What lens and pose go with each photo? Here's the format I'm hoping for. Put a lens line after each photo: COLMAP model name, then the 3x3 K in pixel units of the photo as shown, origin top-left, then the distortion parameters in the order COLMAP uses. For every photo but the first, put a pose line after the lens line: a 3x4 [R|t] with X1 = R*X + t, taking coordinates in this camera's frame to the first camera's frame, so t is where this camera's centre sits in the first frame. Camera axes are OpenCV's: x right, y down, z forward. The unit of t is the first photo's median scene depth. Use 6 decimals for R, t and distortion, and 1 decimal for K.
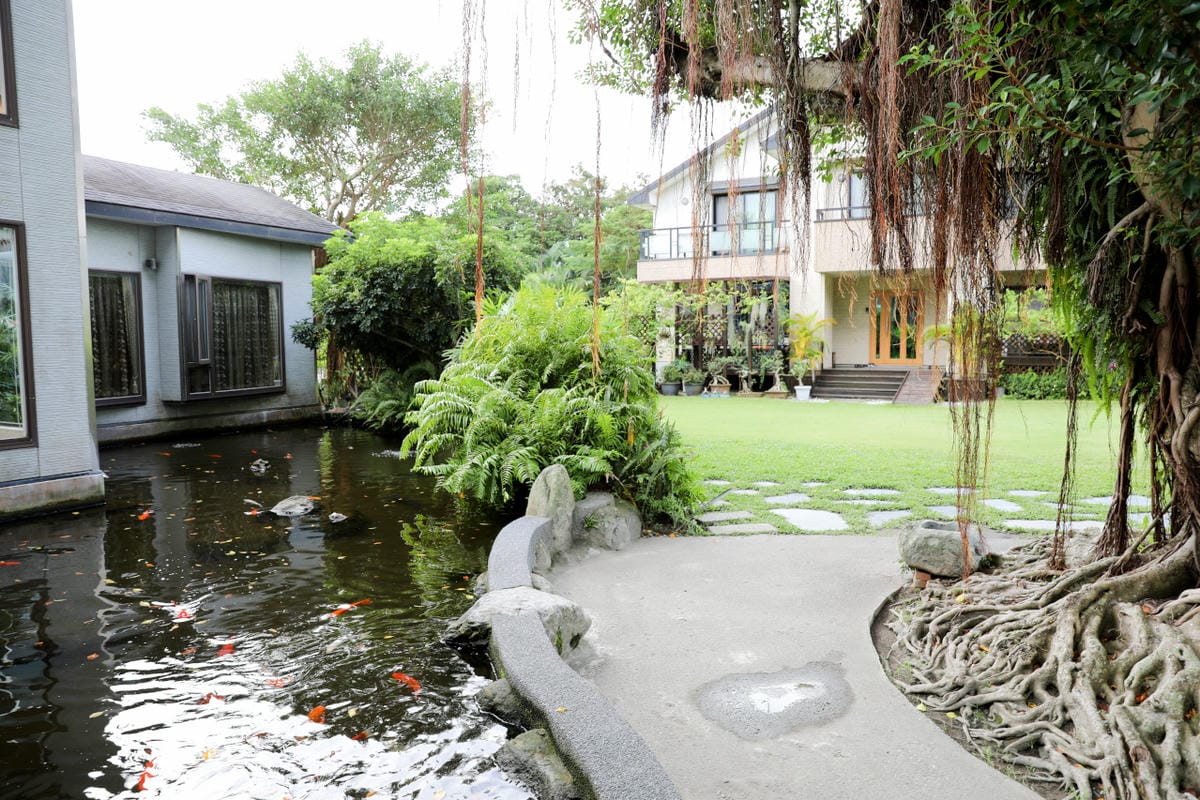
lens RADIAL K [[823.9, 0, 594.9], [0, 823.9, 402.2], [0, 0, 1]] dist [-0.109114, 0.092378]
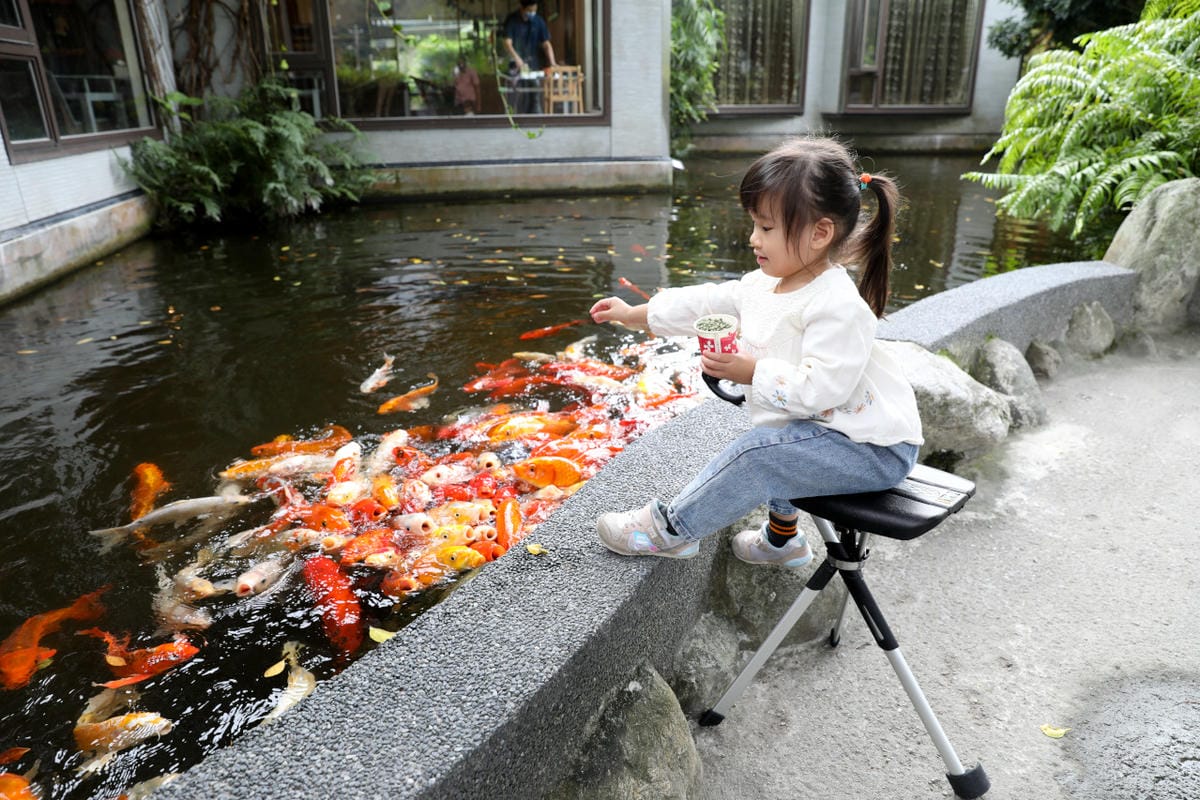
lens RADIAL K [[823.9, 0, 594.9], [0, 823.9, 402.2], [0, 0, 1]] dist [-0.109114, 0.092378]
pose [[0.629286, 0.277437, -0.725967, 0.114664], [-0.057182, 0.948108, 0.312764, 0.065763], [0.775068, -0.155306, 0.612495, 0.312040]]
